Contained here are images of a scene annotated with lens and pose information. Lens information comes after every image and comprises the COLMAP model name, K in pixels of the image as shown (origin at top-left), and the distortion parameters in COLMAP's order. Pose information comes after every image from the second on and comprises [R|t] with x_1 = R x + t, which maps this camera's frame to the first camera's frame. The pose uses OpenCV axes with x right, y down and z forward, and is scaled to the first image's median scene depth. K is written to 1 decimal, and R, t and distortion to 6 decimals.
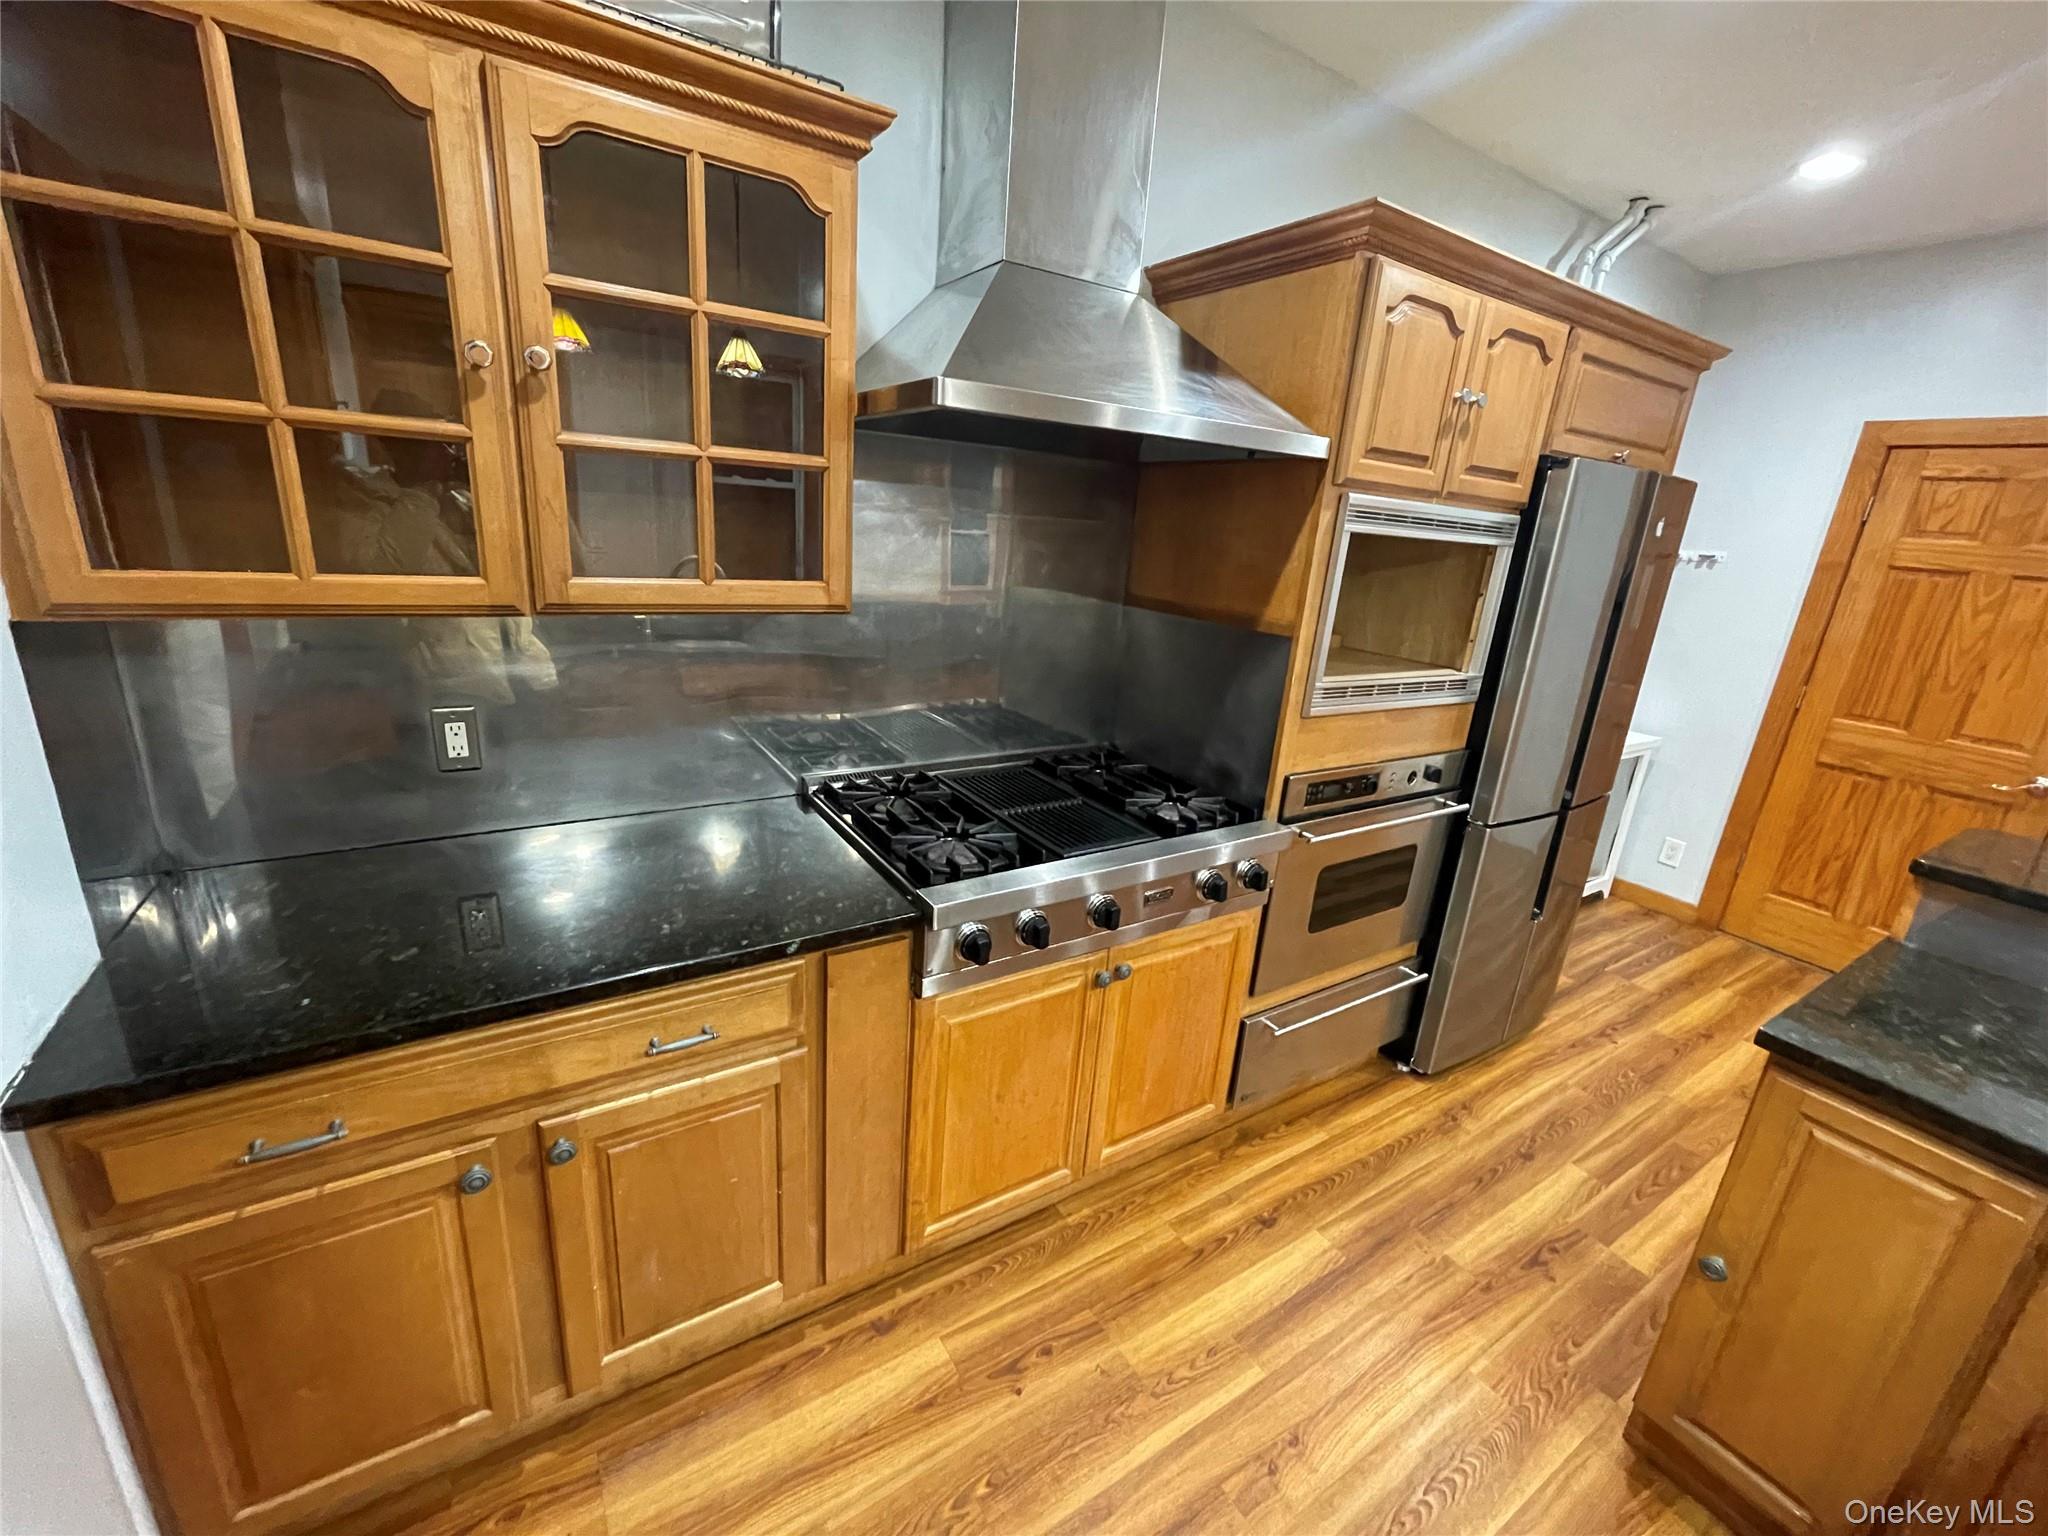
lens RADIAL K [[837.2, 0, 1013.0], [0, 837.2, 764.3], [0, 0, 1]] dist [-0.003020, 0.000146]
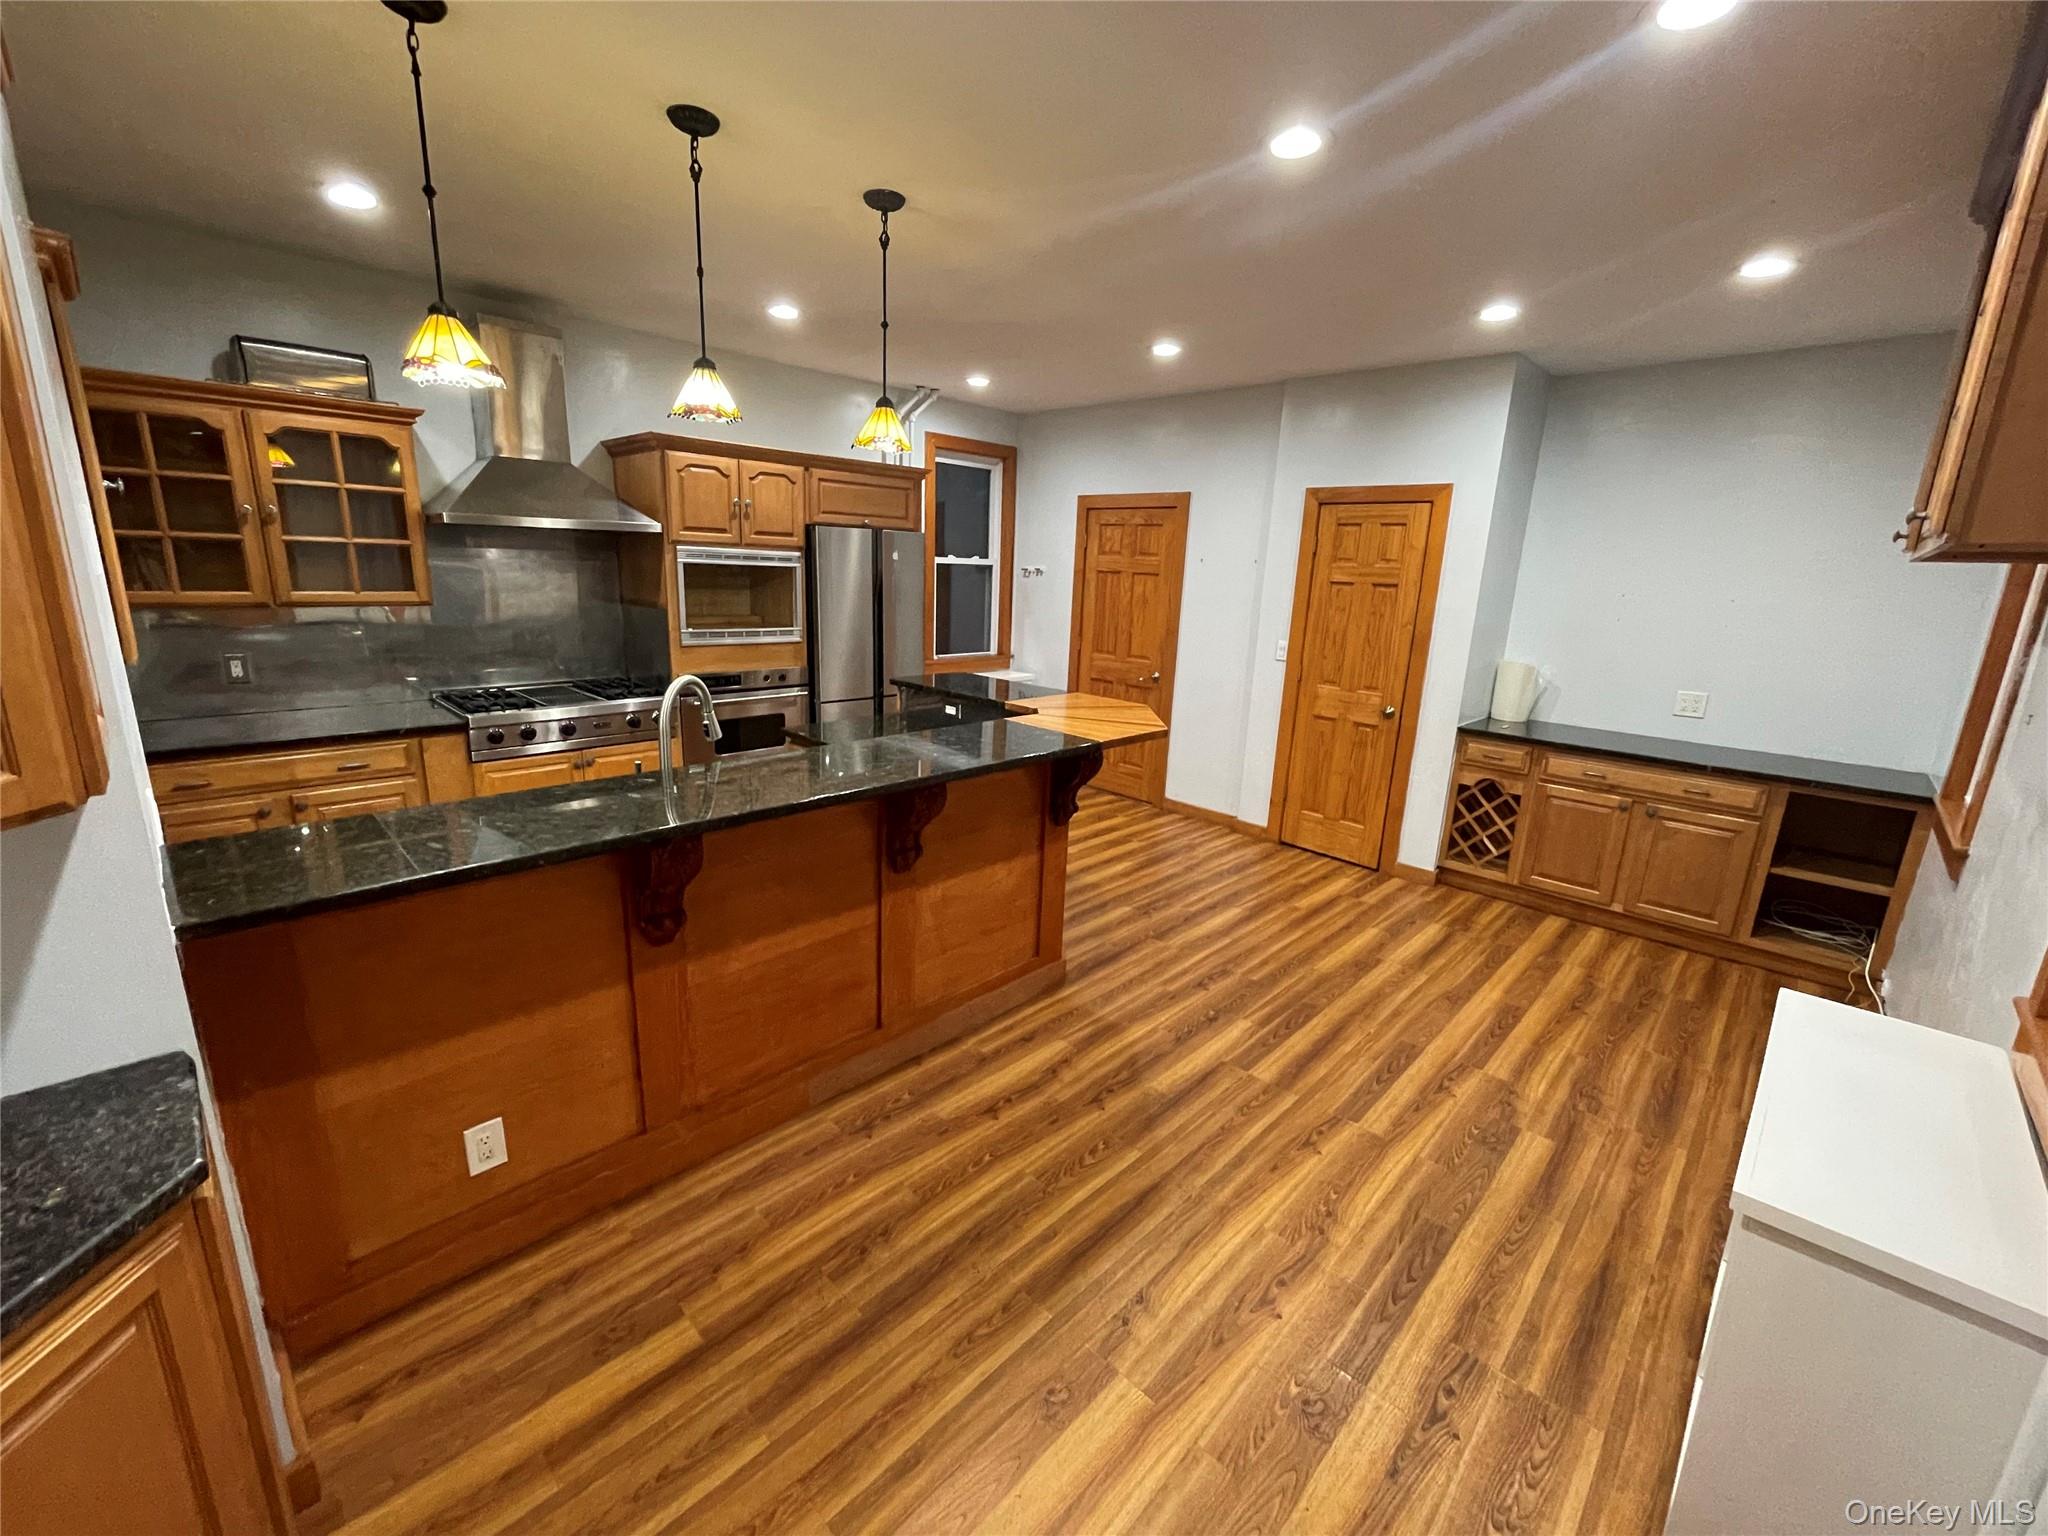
lens RADIAL K [[837.2, 0, 1013.0], [0, 837.2, 764.3], [0, 0, 1]] dist [-0.003020, 0.000146]
pose [[0.971252, -0.087785, 0.221278, 0.668905], [0.098045, 0.994538, -0.035792, 0.409960], [-0.216927, 0.056458, 0.974554, -1.293446]]
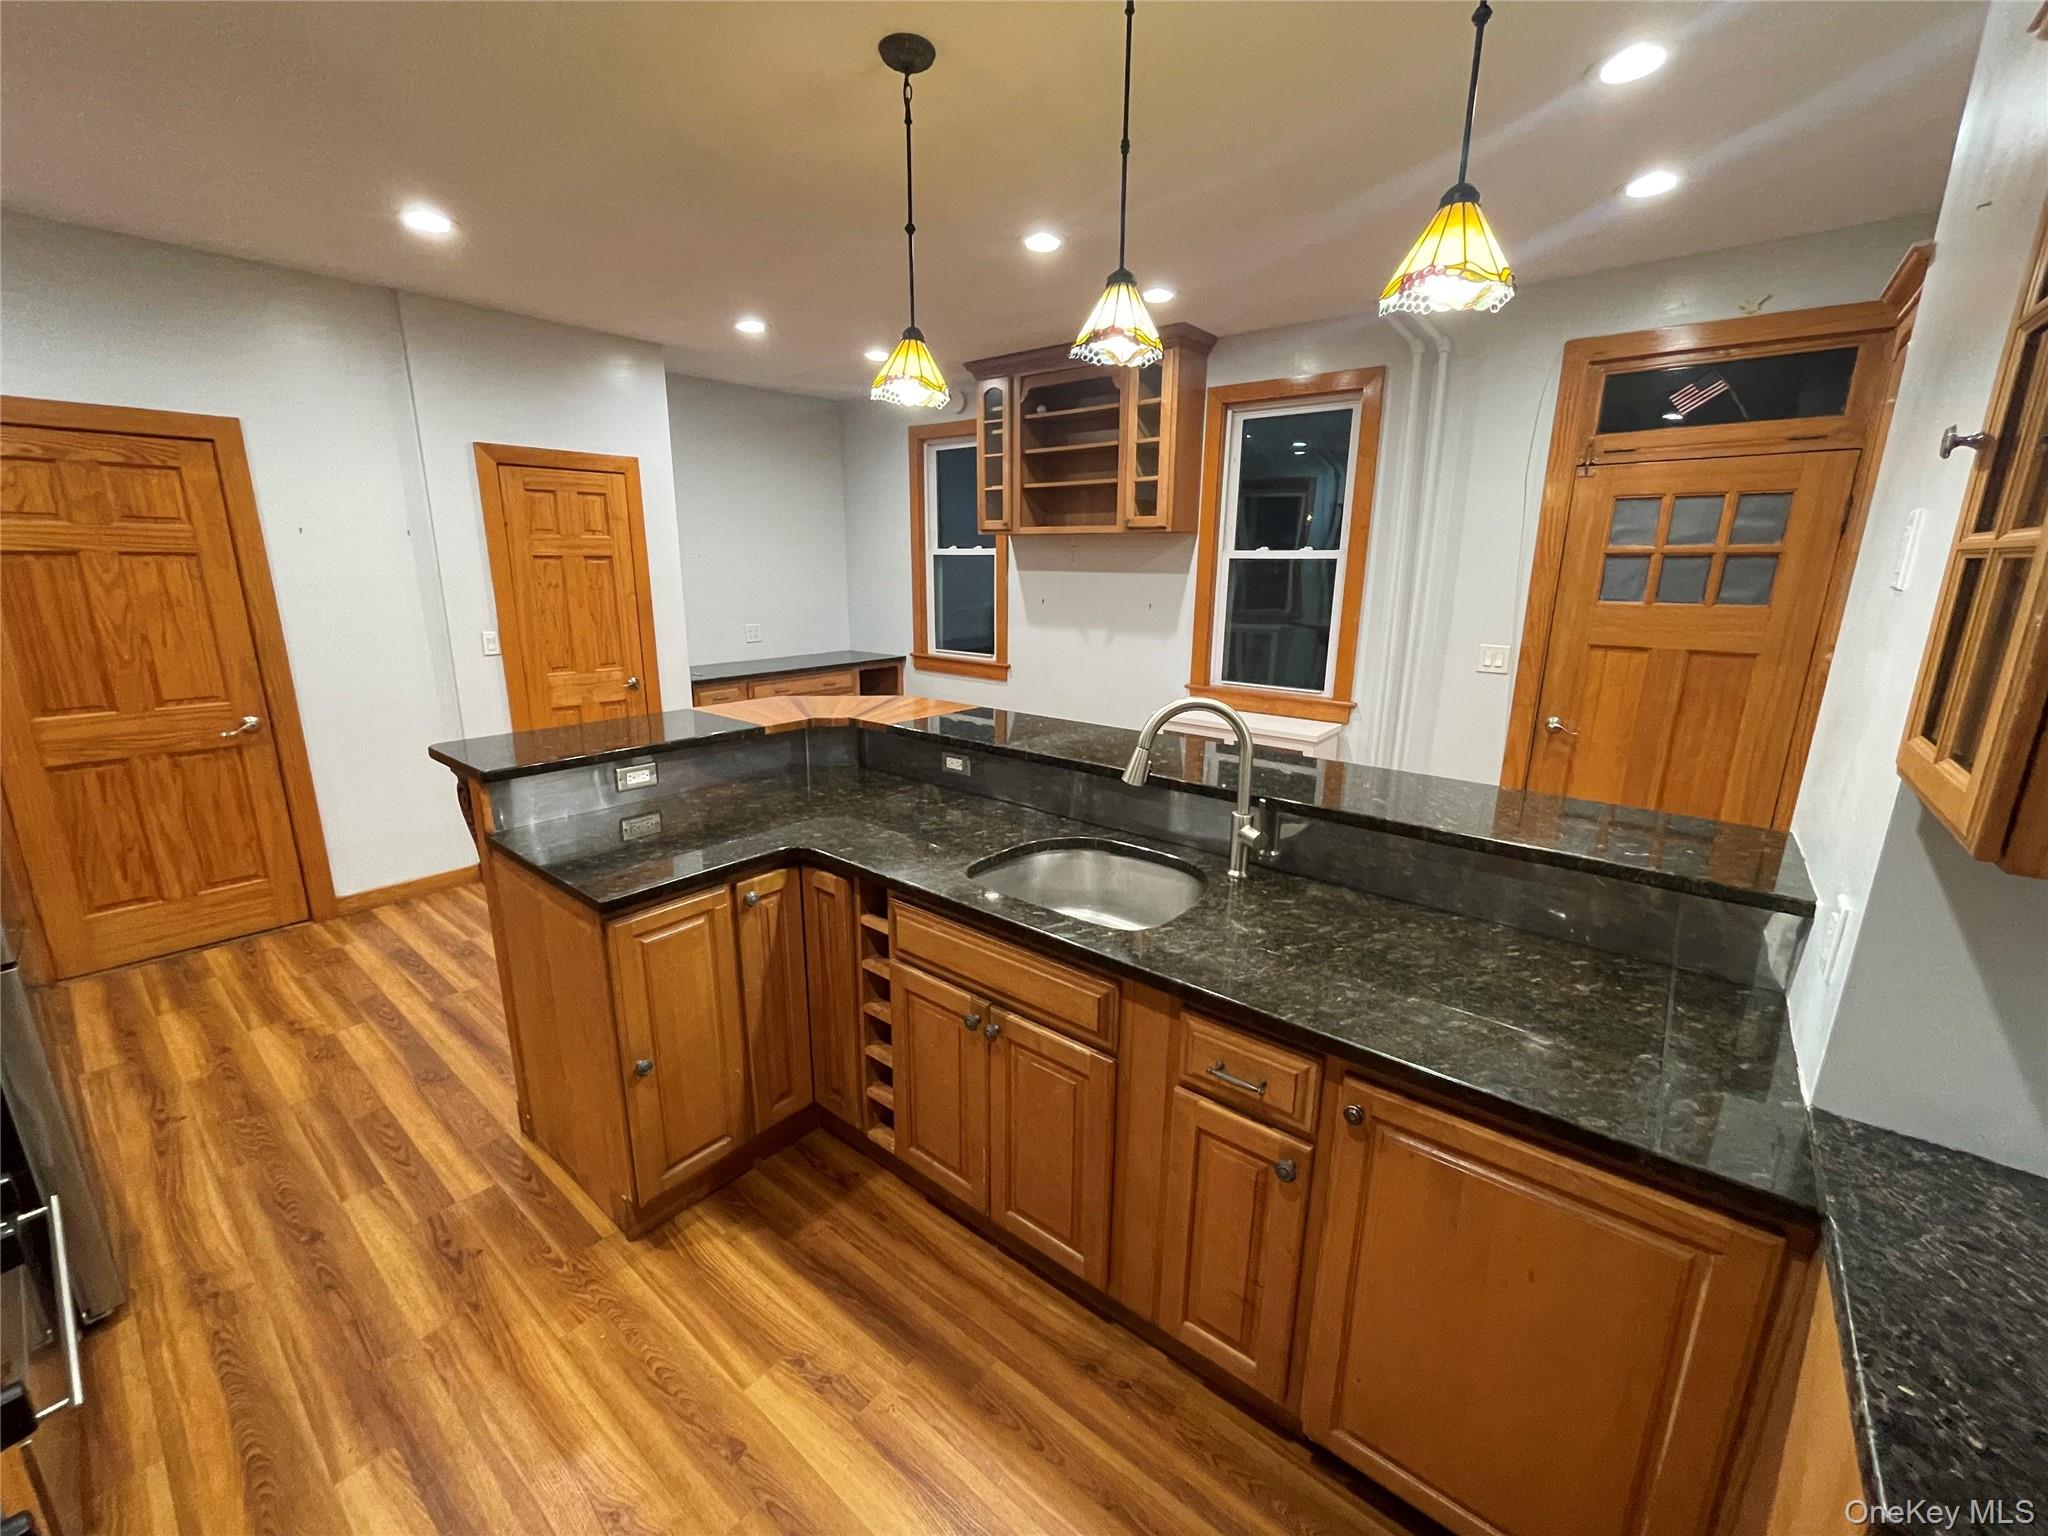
lens RADIAL K [[825.4, 0, 1017.0], [0, 825.4, 766.1], [0, 0, 1]] dist [-0.001677, -0.000175]
pose [[-0.316219, -0.301580, 0.899475, -0.310509], [0.248217, 0.888797, 0.385263, -0.154626], [-0.915638, 0.345093, -0.206198, 0.378930]]
